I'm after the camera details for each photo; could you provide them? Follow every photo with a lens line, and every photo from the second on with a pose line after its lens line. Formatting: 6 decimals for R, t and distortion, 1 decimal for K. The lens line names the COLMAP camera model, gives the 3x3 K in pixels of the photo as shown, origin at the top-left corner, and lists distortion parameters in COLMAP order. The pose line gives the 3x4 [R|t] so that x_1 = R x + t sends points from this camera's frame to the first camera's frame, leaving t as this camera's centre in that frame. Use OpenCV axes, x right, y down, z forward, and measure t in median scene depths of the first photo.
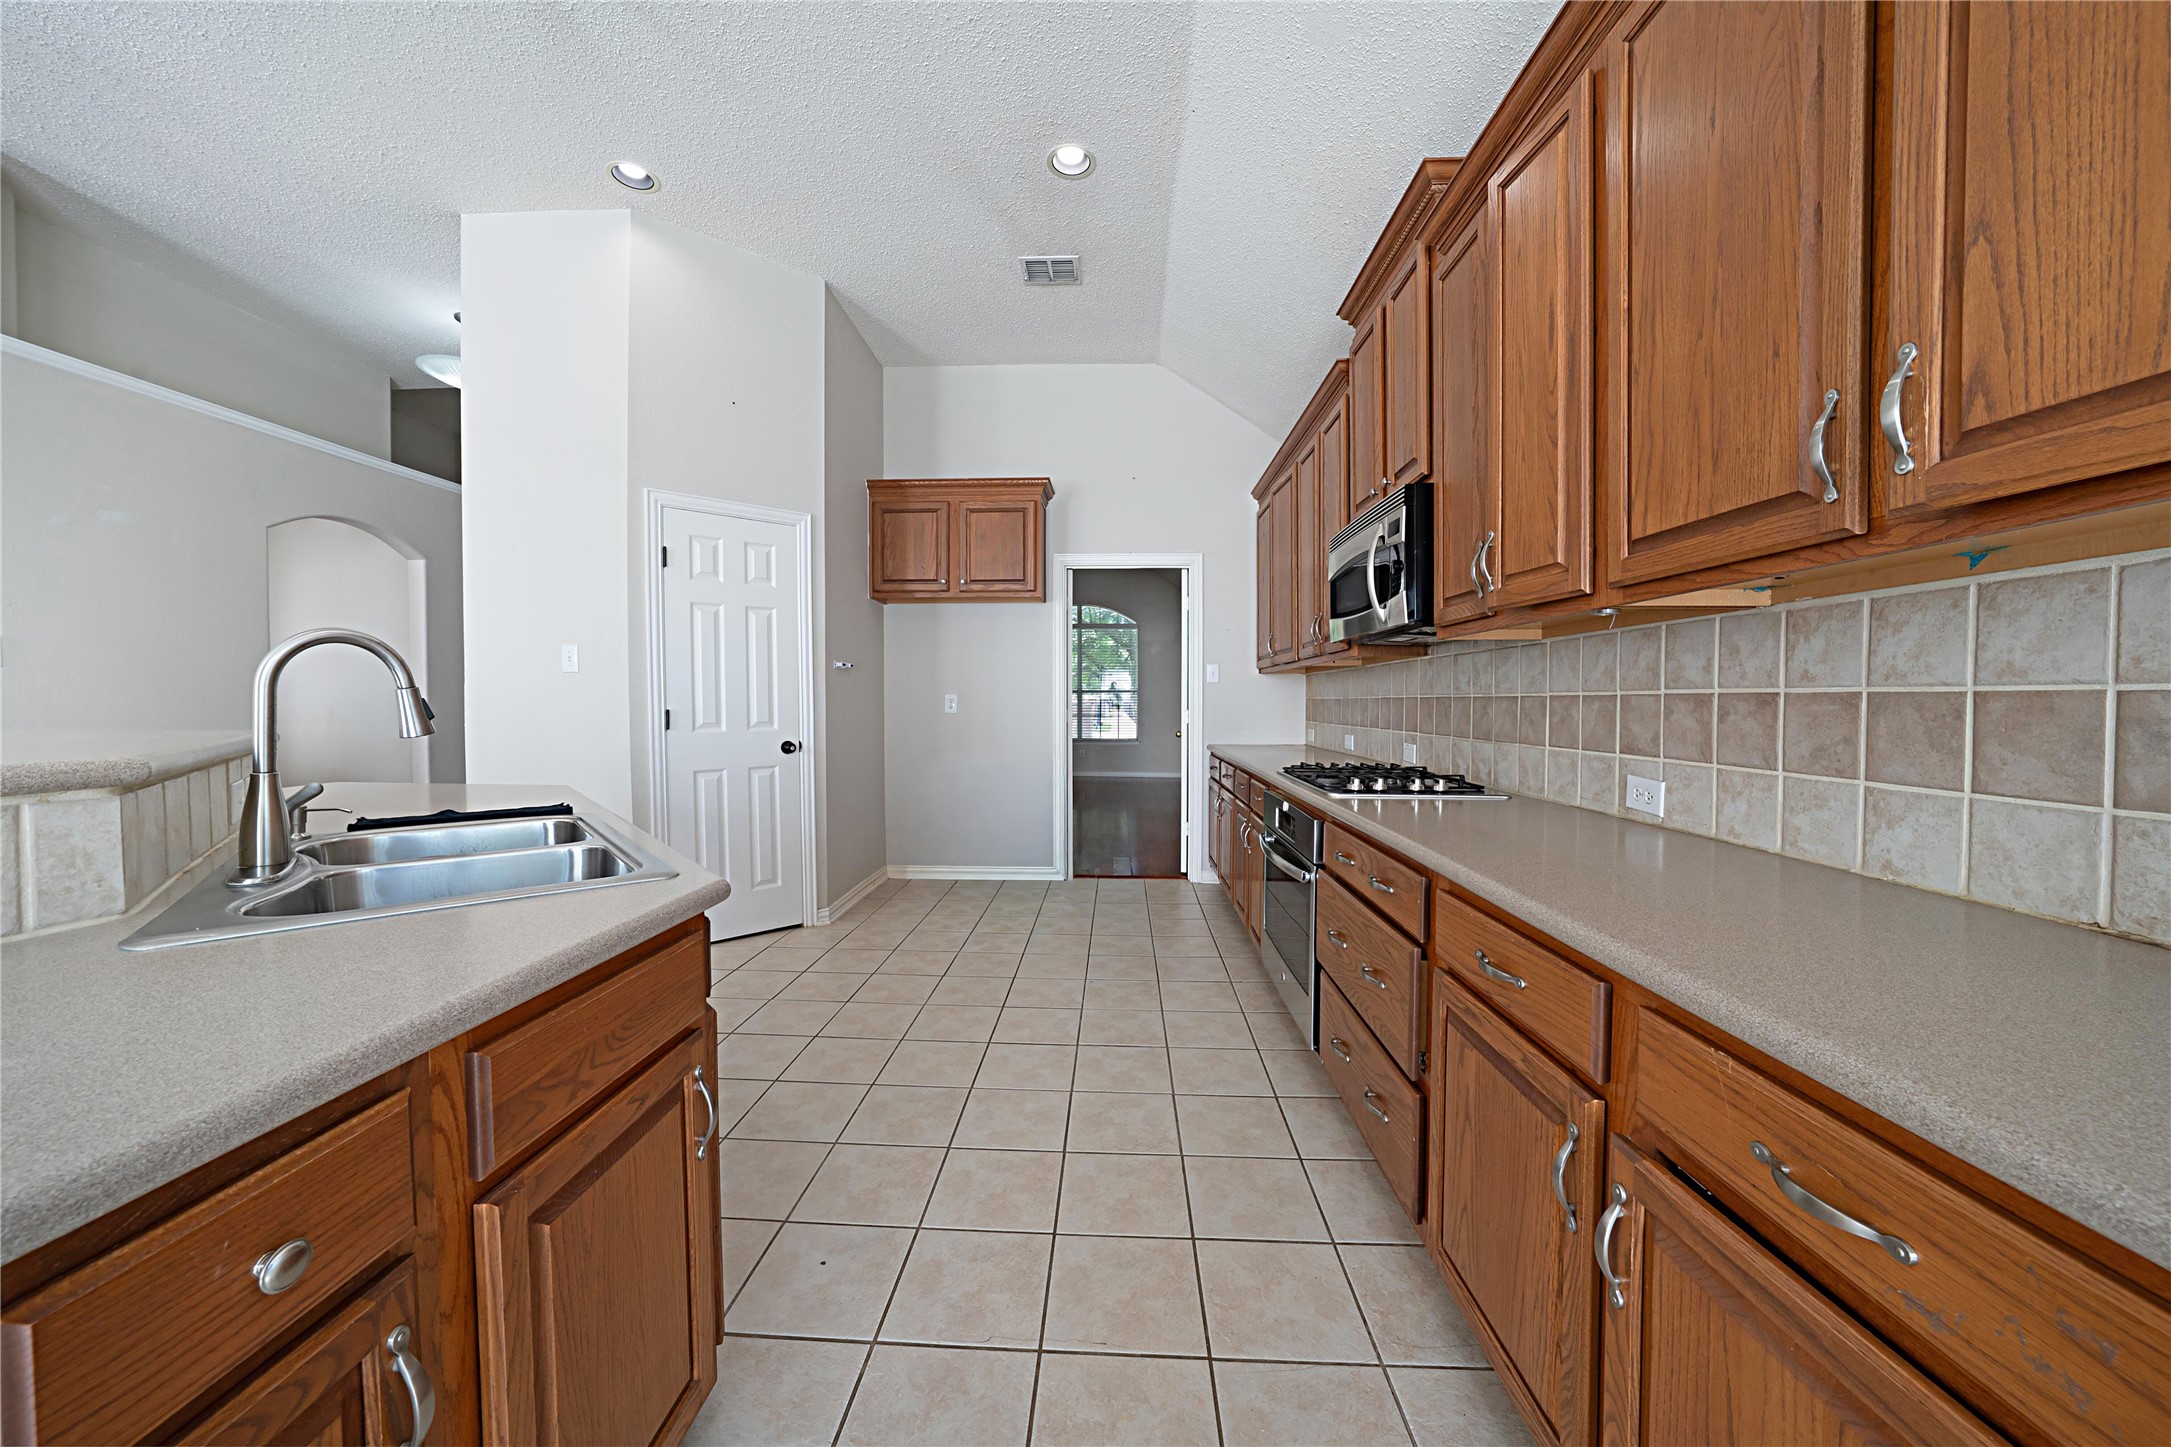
lens RADIAL K [[741.4, 0, 1075.7], [0, 741.4, 719.8], [0, 0, 1]] dist [-0.005174, 0.000775]
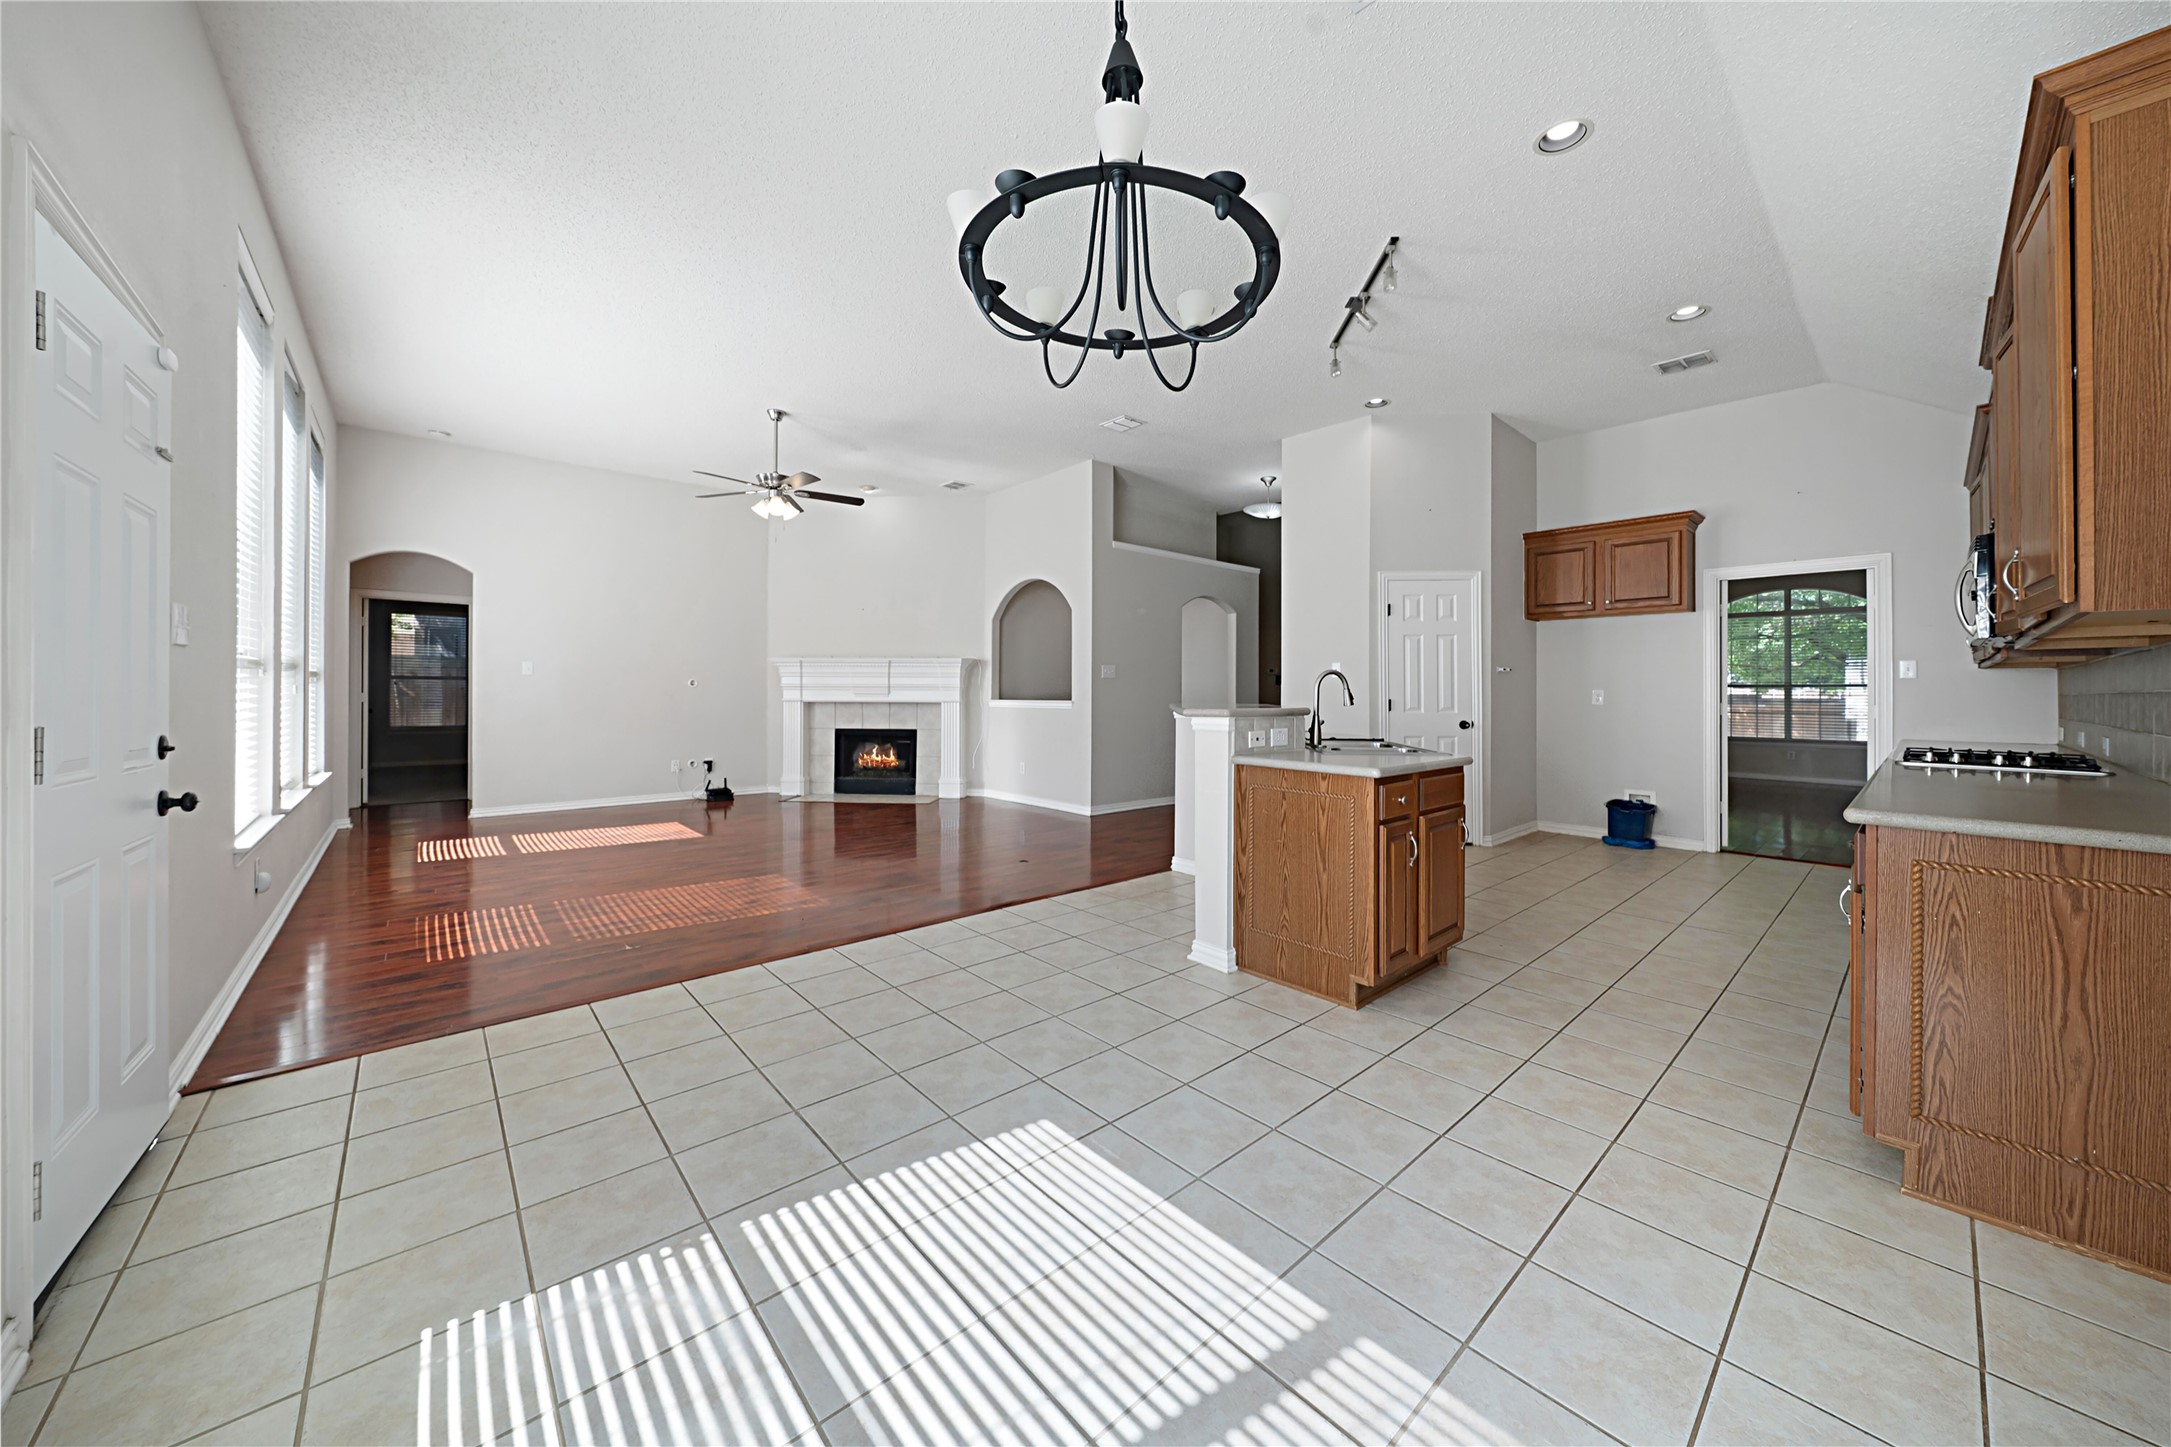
lens RADIAL K [[741.4, 0, 1071.5], [0, 741.4, 690.6], [0, 0, 1]] dist [-0.005174, 0.000775]
pose [[0.680691, 0.000589, -0.732571, 0.149865], [-0.023359, 0.999509, -0.020901, 0.013385], [0.732198, 0.031339, 0.680370, -0.526421]]
